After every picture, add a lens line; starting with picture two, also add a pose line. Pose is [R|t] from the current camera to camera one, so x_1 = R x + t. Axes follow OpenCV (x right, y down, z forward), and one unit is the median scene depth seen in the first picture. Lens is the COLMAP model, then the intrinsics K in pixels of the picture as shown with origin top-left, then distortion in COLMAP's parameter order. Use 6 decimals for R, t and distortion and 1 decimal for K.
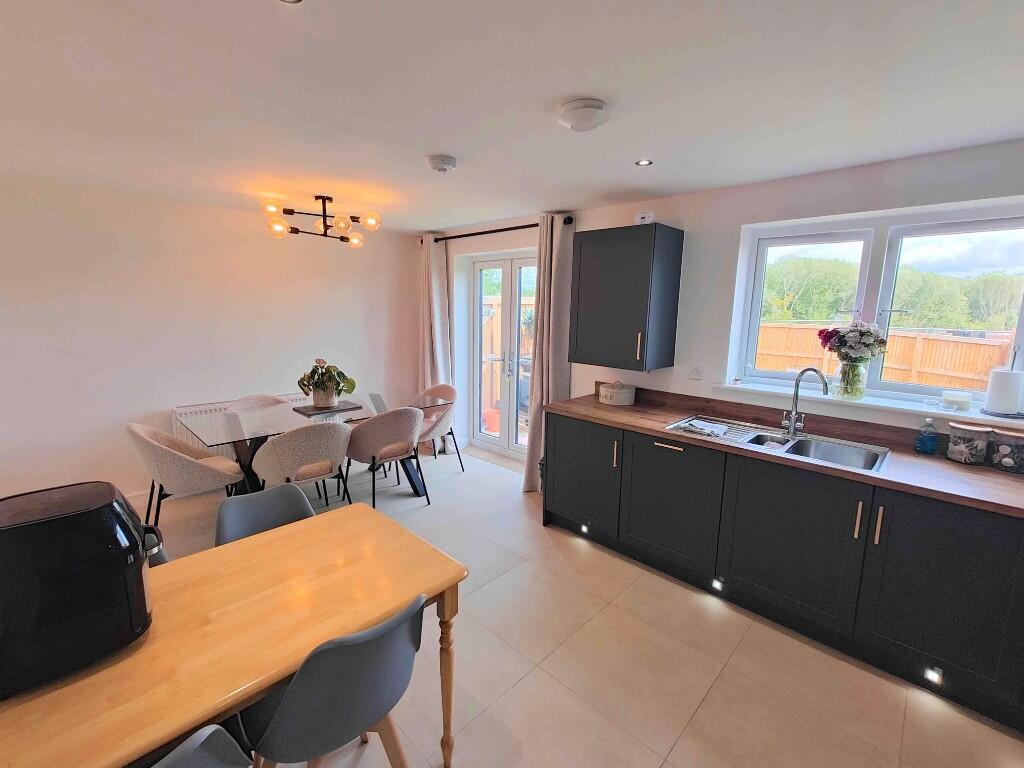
lens RADIAL K [[447.2, 0, 512.7], [0, 447.2, 378.3], [0, 0, 1]] dist [0.001270, 0.000266]
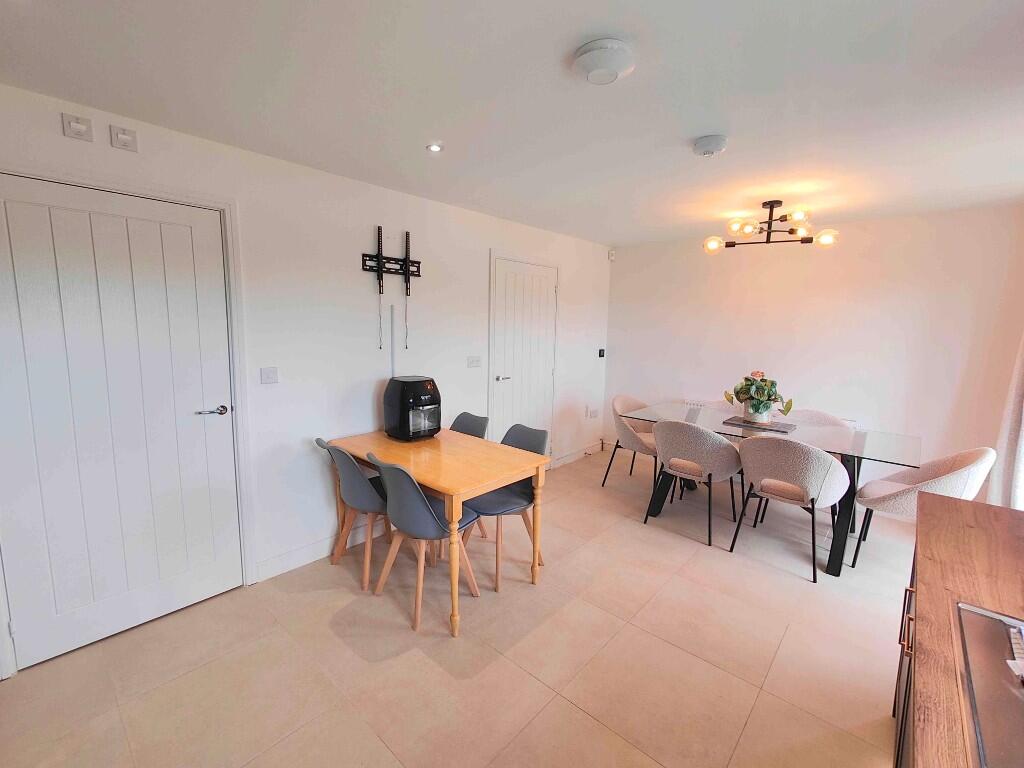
lens RADIAL K [[447.2, 0, 512.7], [0, 447.2, 378.3], [0, 0, 1]] dist [0.001270, 0.000266]
pose [[0.042515, 0.106705, -0.993381, 0.545002], [-0.179082, 0.978992, 0.097495, -0.030740], [0.982915, 0.173752, 0.060731, 0.461200]]
